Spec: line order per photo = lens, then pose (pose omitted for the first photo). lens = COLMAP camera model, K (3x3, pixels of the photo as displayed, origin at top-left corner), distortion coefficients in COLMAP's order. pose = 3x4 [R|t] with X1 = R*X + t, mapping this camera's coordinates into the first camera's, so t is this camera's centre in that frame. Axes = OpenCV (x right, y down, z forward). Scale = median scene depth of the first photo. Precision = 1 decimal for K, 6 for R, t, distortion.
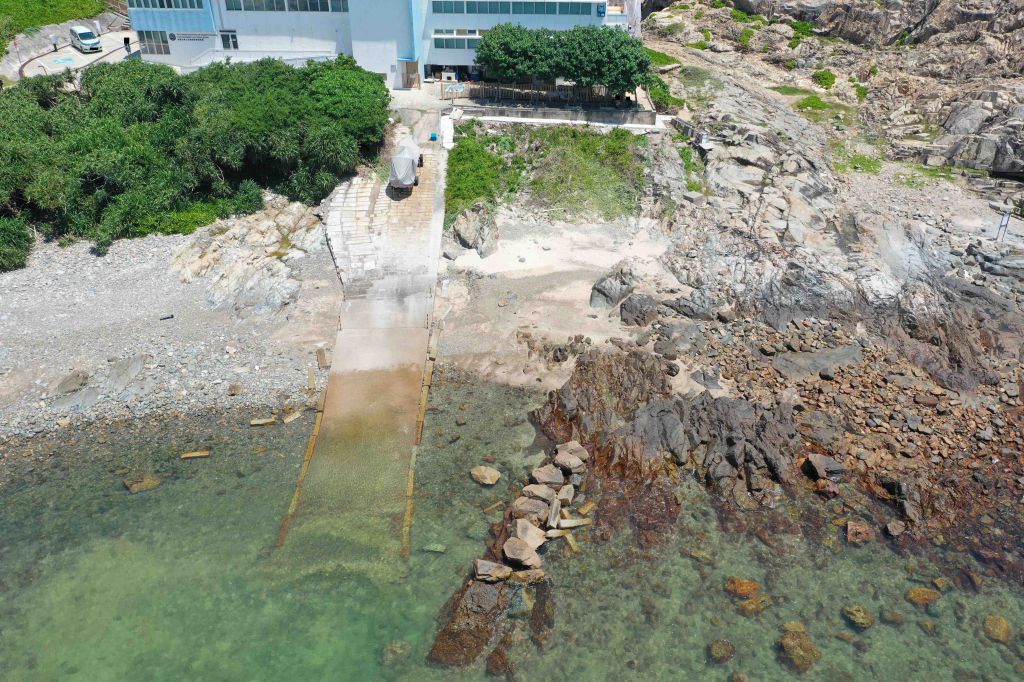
lens RADIAL K [[805.2, 0, 512.0], [0, 805.2, 341.0], [0, 0, 1]] dist [-0.019191, -0.003453]
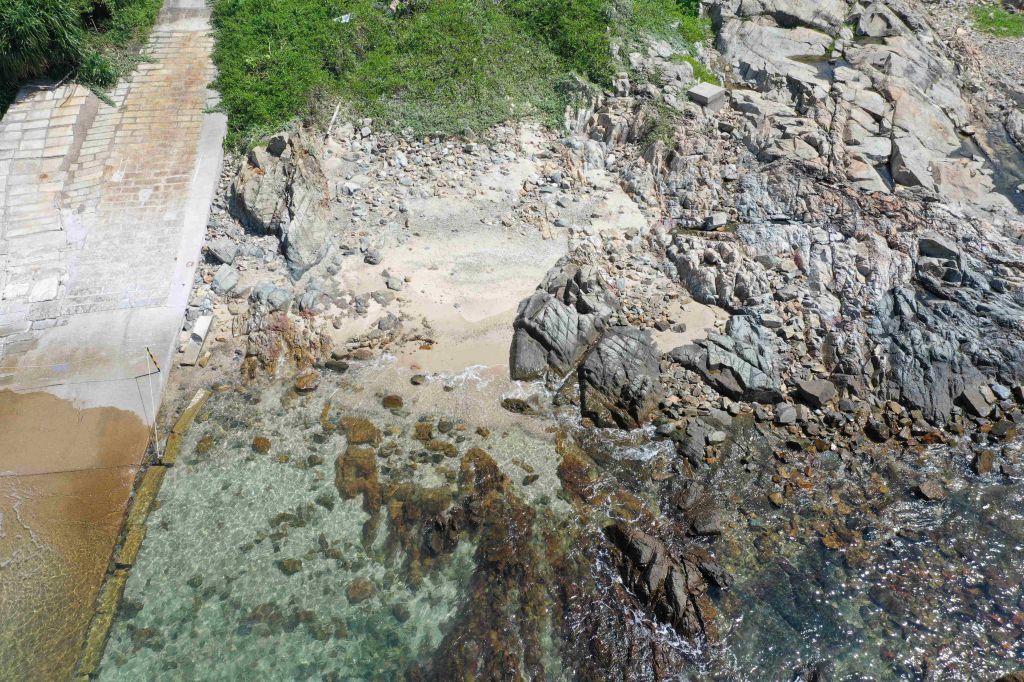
lens RADIAL K [[805.2, 0, 512.0], [0, 805.2, 341.0], [0, 0, 1]] dist [-0.019191, -0.003453]
pose [[0.997036, -0.059750, 0.048470, 0.071376], [0.050992, 0.984935, 0.165237, -0.128869], [-0.057613, -0.162276, 0.985062, 0.525387]]
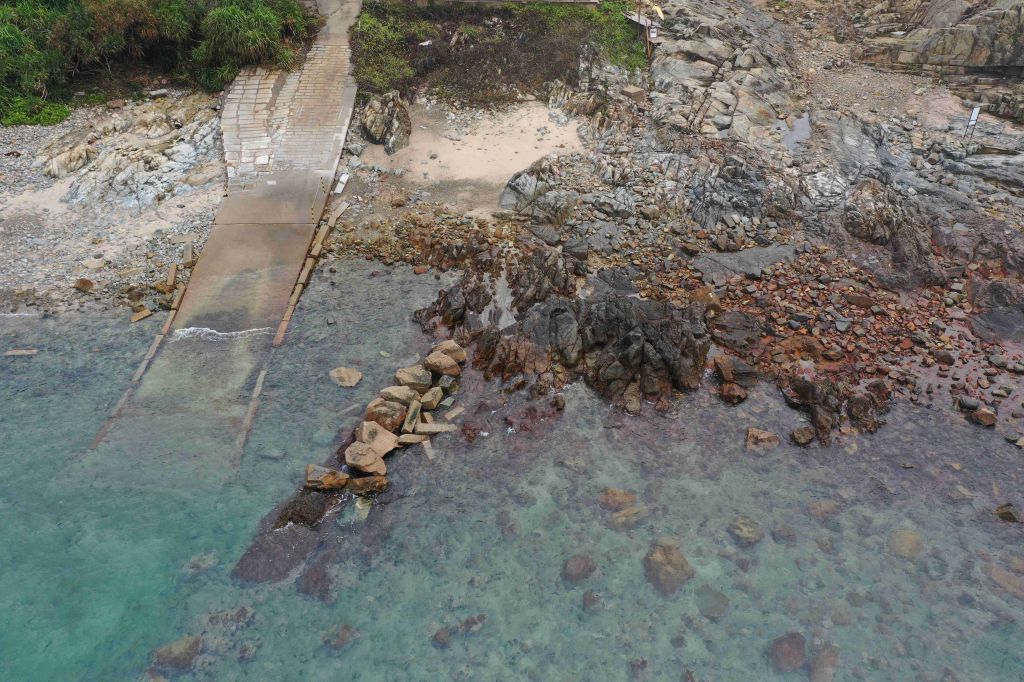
lens RADIAL K [[812.2, 0, 515.0], [0, 812.2, 339.4], [0, 0, 1]] dist [-0.000856, -0.008333]
pose [[0.999983, 0.004490, 0.003680, 0.104437], [-0.004706, 0.998132, 0.060912, 0.049868], [-0.003399, -0.060928, 0.998136, 0.081686]]
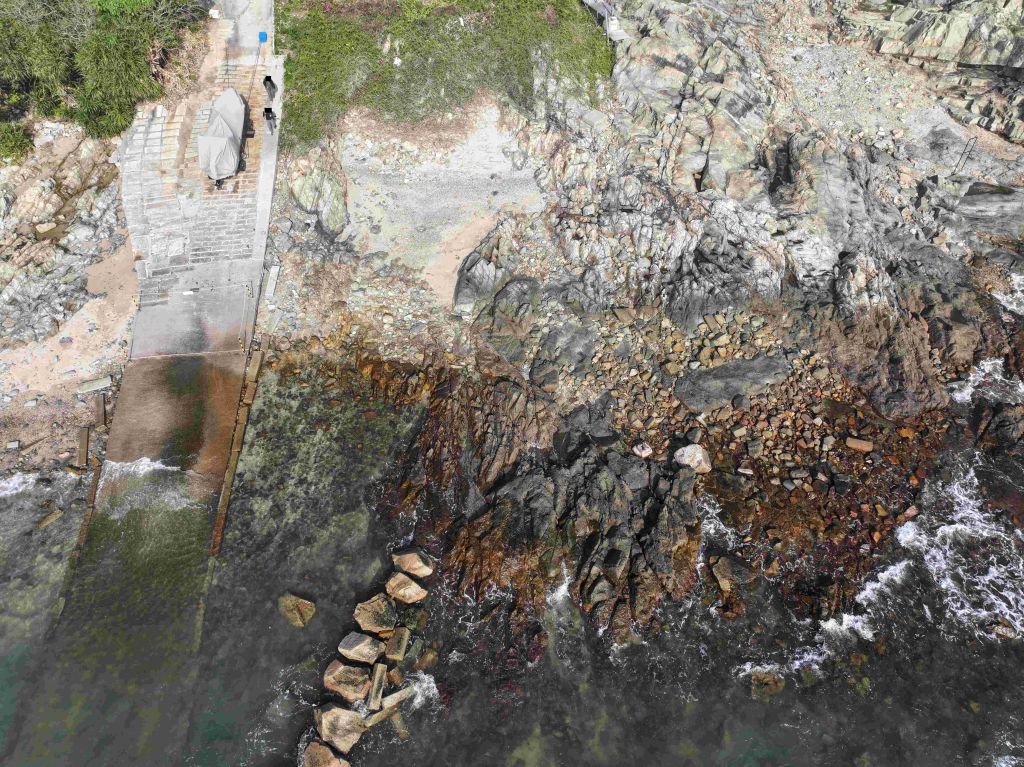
lens RADIAL K [[716.7, 0, 515.9], [0, 716.7, 382.7], [0, 0, 1]] dist [-0.000940, 0.004947]
pose [[0.996799, -0.054524, 0.058478, 0.103949], [0.033905, 0.950642, 0.308431, -0.174535], [-0.072408, -0.305461, 0.949448, 0.280623]]
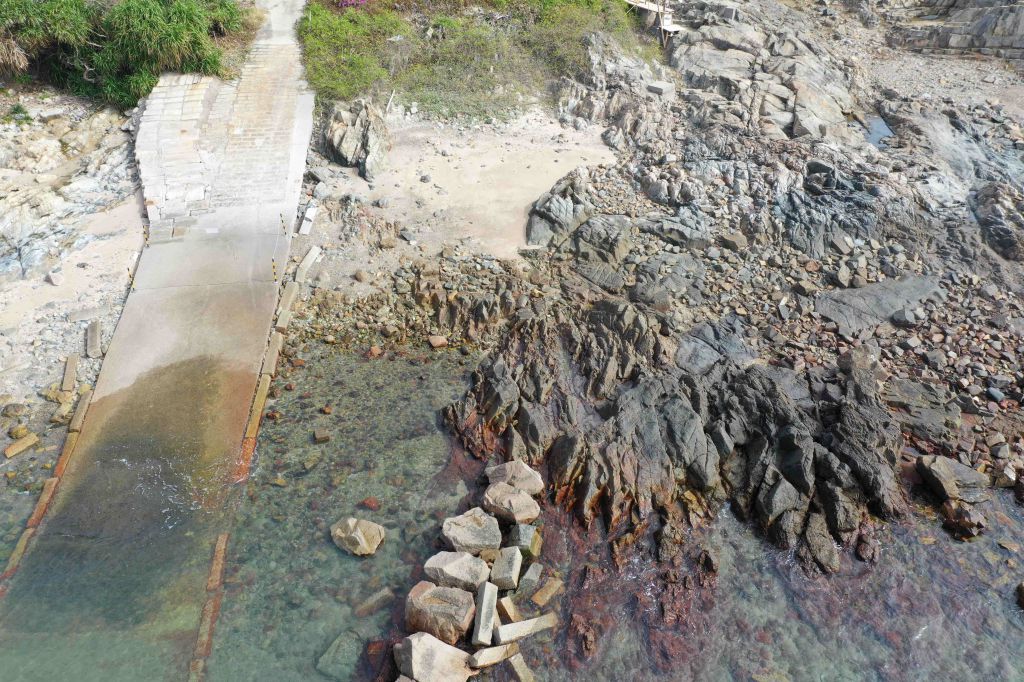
lens RADIAL K [[805.2, 0, 512.0], [0, 805.2, 341.0], [0, 0, 1]] dist [-0.019191, -0.003453]
pose [[0.995404, -0.055705, 0.077892, 0.024861], [0.052493, 0.997708, 0.042689, 0.012010], [-0.080092, -0.038404, 0.996047, 0.319689]]
